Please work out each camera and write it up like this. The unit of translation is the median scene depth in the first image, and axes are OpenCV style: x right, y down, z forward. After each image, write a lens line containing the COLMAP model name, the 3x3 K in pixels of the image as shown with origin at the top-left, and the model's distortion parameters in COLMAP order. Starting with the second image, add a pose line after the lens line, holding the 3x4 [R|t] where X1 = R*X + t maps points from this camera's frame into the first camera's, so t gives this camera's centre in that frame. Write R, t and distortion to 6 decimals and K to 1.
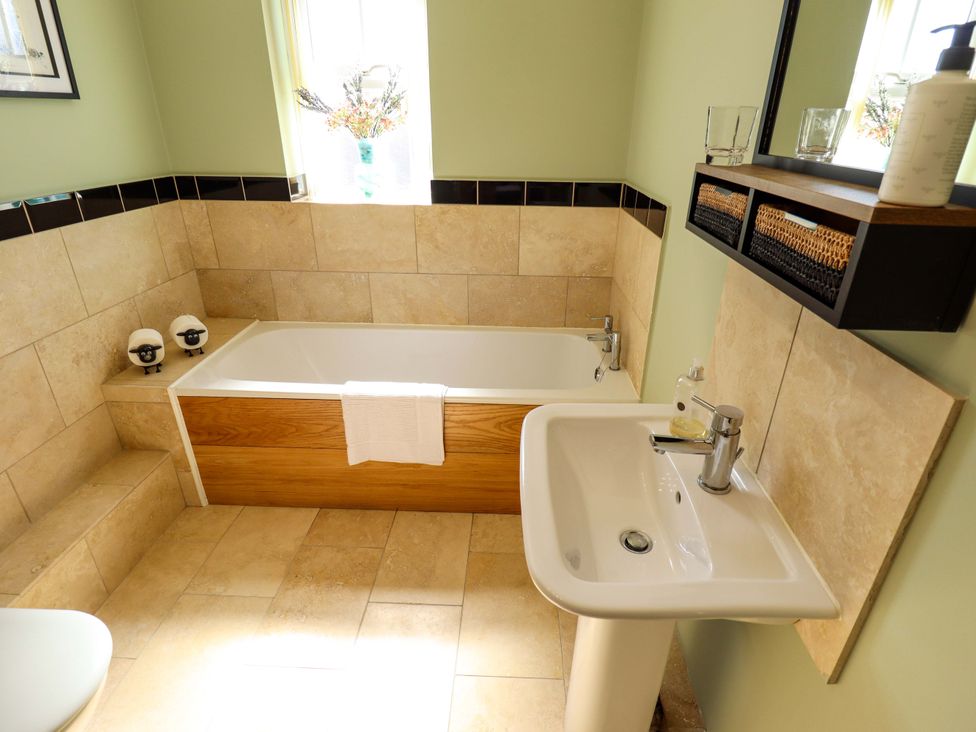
lens RADIAL K [[509.5, 0, 498.0], [0, 509.5, 361.0], [0, 0, 1]] dist [0.002698, -0.014141]
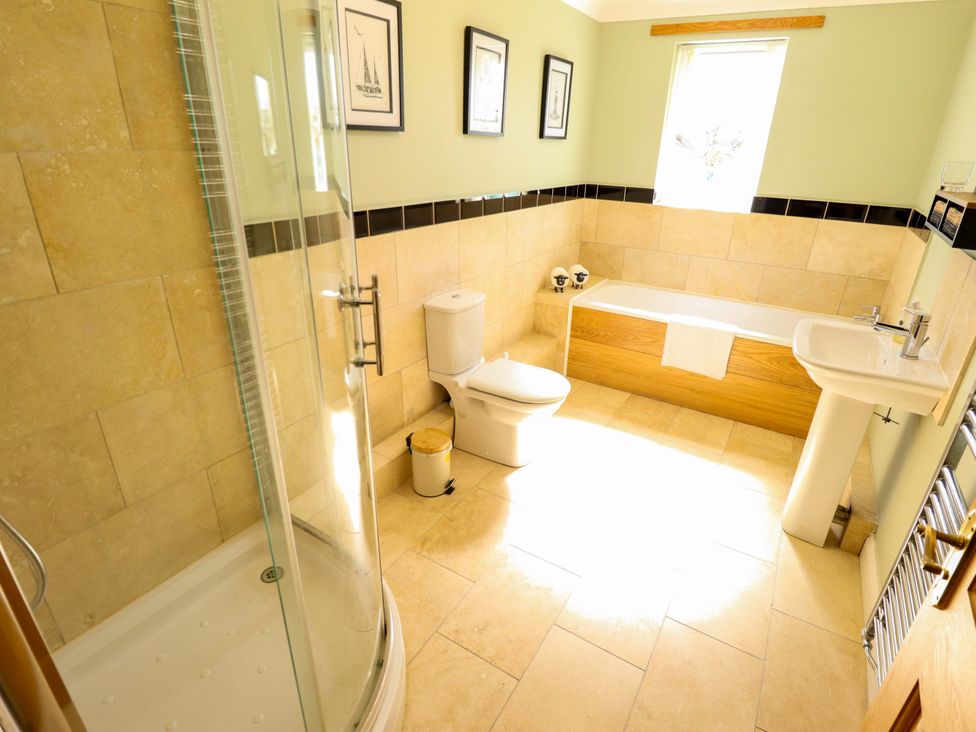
lens RADIAL K [[509.5, 0, 498.0], [0, 509.5, 361.0], [0, 0, 1]] dist [0.002698, -0.014141]
pose [[0.874036, 0.205010, -0.440490, -0.034626], [-0.223034, 0.974747, 0.011108, 0.268695], [0.431644, 0.088535, 0.897689, -0.623458]]
